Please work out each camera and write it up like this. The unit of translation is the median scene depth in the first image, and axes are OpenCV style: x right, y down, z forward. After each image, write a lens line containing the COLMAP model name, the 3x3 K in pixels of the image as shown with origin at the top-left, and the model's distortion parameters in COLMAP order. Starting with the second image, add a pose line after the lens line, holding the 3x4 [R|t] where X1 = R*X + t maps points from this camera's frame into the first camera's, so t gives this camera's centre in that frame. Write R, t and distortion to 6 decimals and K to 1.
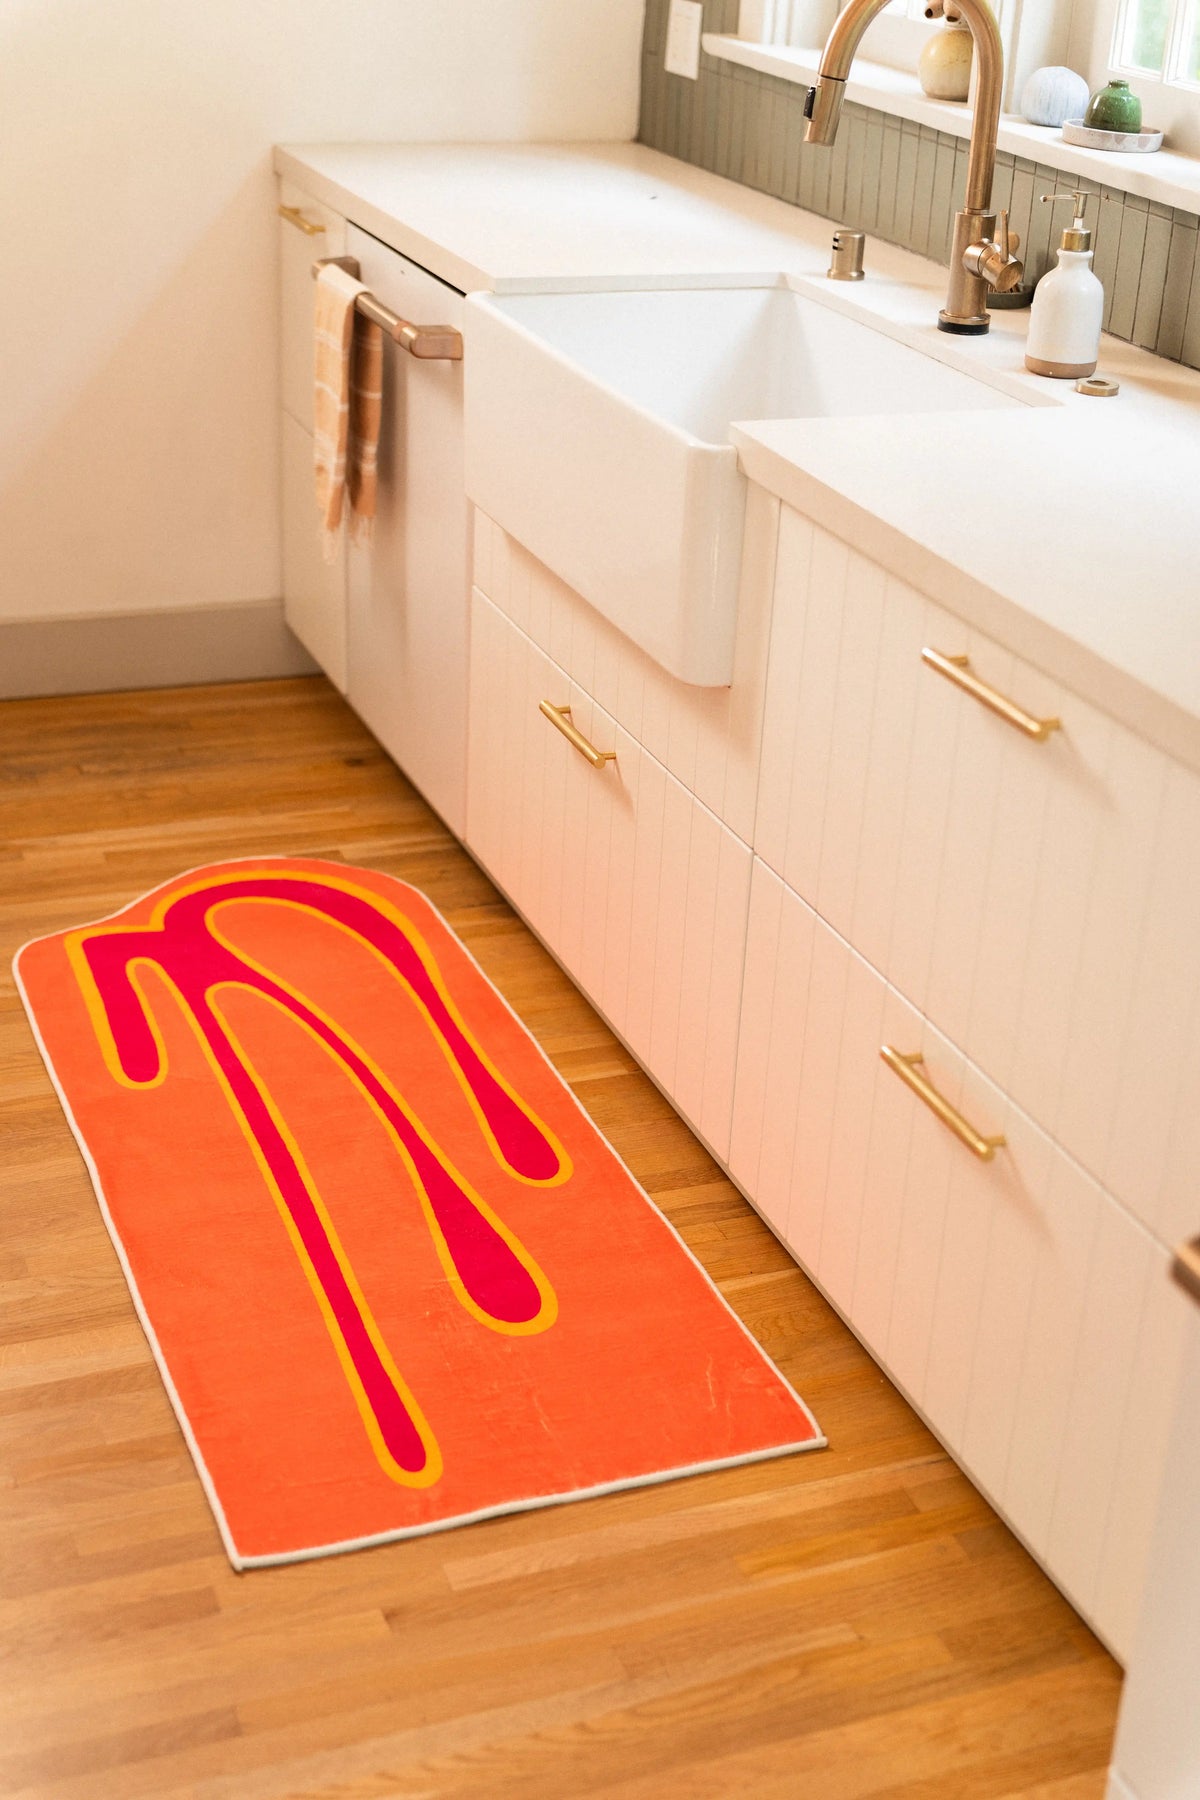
lens RADIAL K [[2512.3, 0, 600.0], [0, 2512.3, 900.0], [0, 0, 1]] dist [-0.011737, -0.024127]
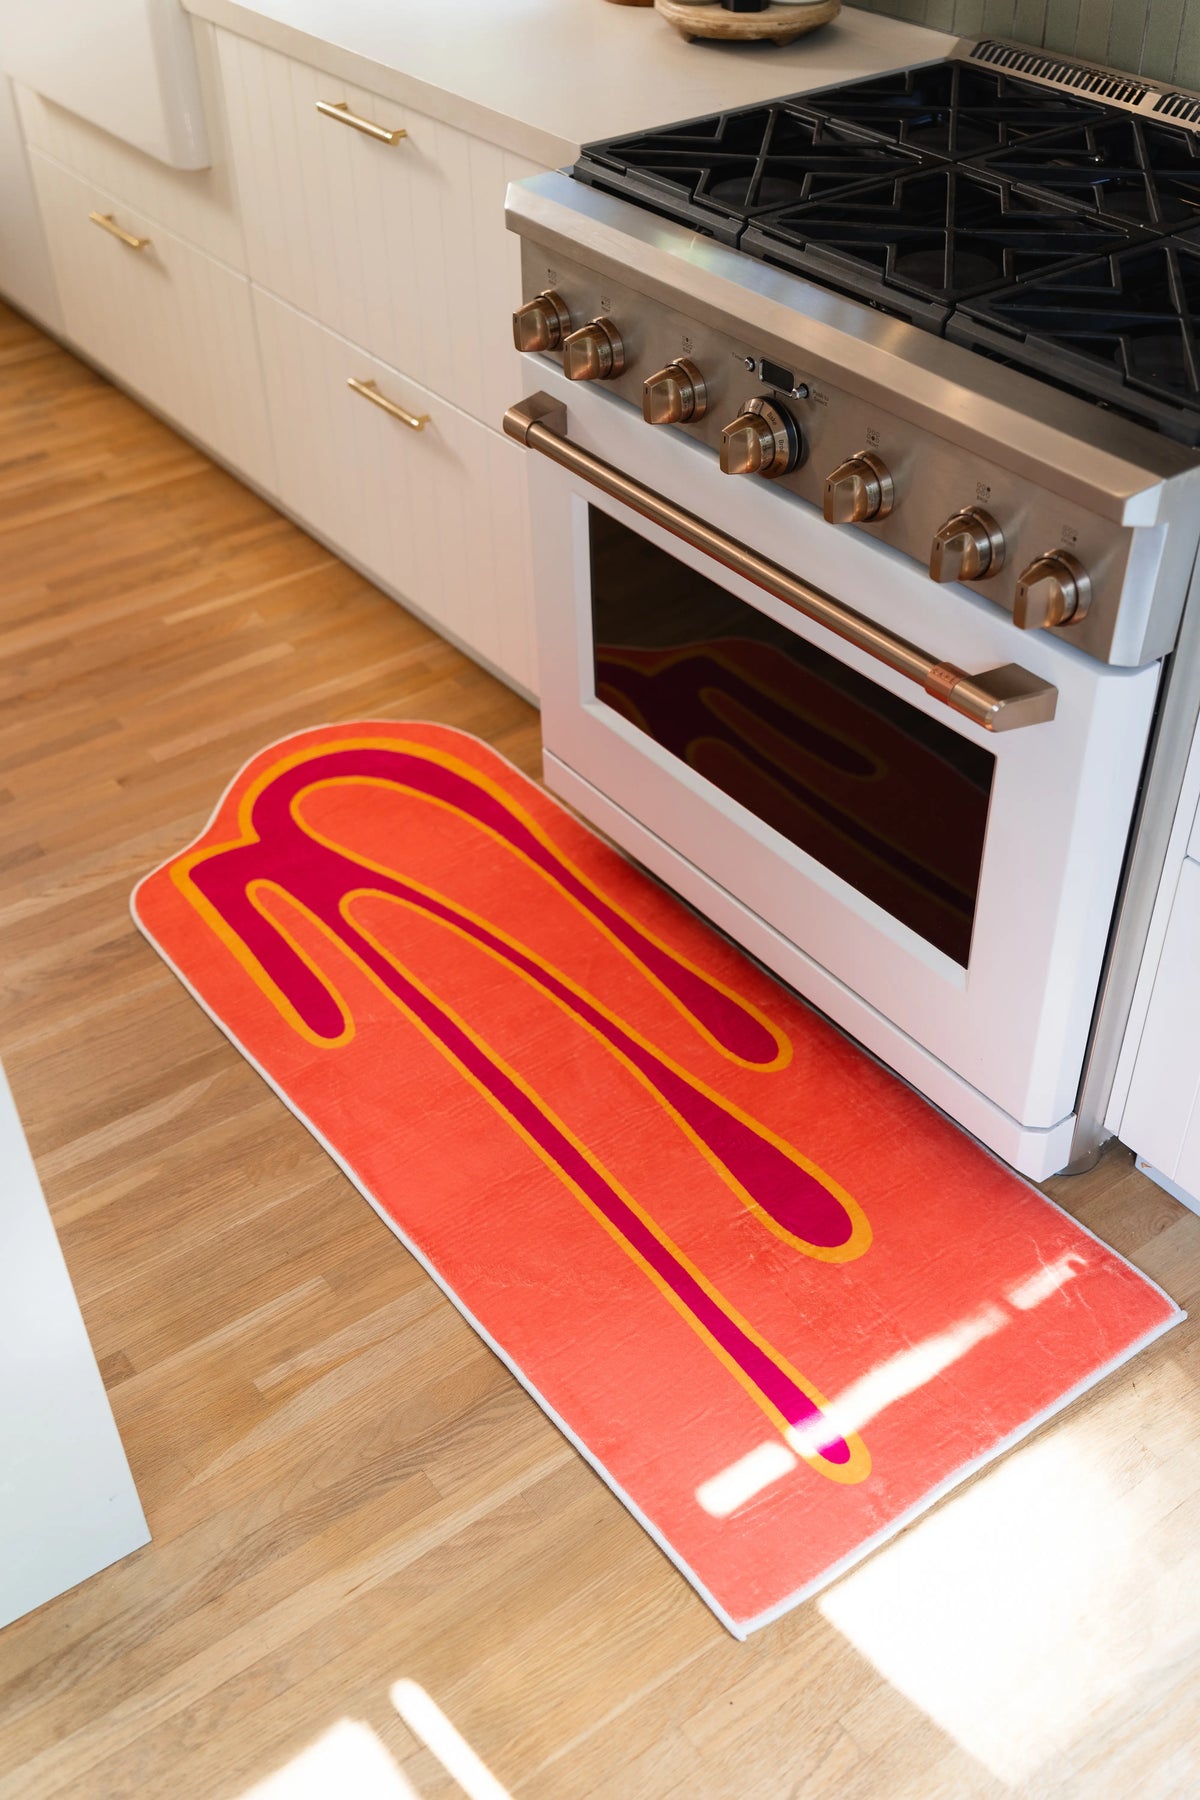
lens RADIAL K [[1841.1, 0, 598.7], [0, 1841.1, 922.1], [0, 0, 1]] dist [-0.007817, -0.008744]
pose [[0.965028, -0.212365, 0.153694, 0.010300], [0.165865, 0.948654, 0.269342, 0.077152], [-0.203001, -0.234430, 0.950701, -0.176438]]
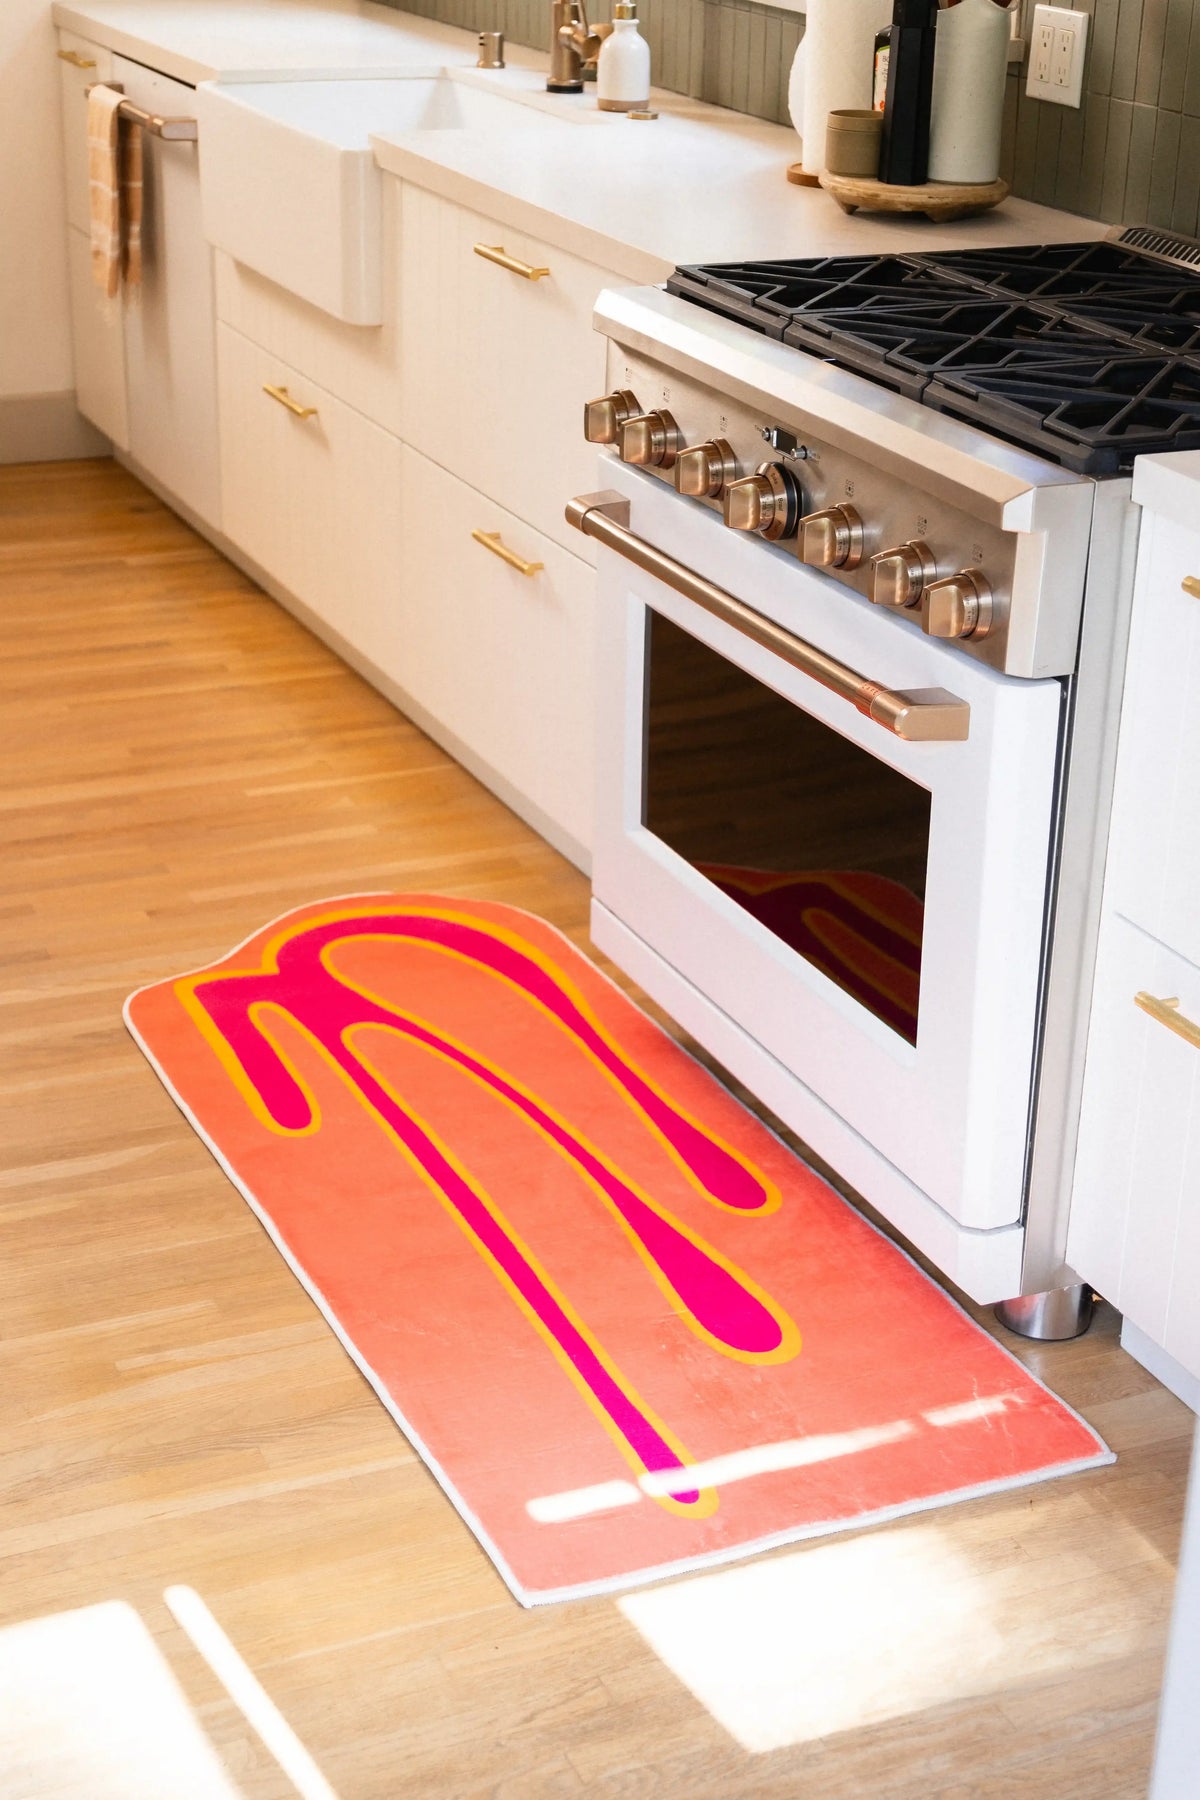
lens RADIAL K [[2917.7, 0, 600.0], [0, 2917.7, 900.0], [0, 0, 1]] dist [-0.016142, -0.006321]
pose [[0.998498, -0.039349, 0.038115, 0.089274], [0.040615, 0.998630, -0.033008, 0.266151], [-0.036764, 0.034506, 0.998728, -0.563369]]
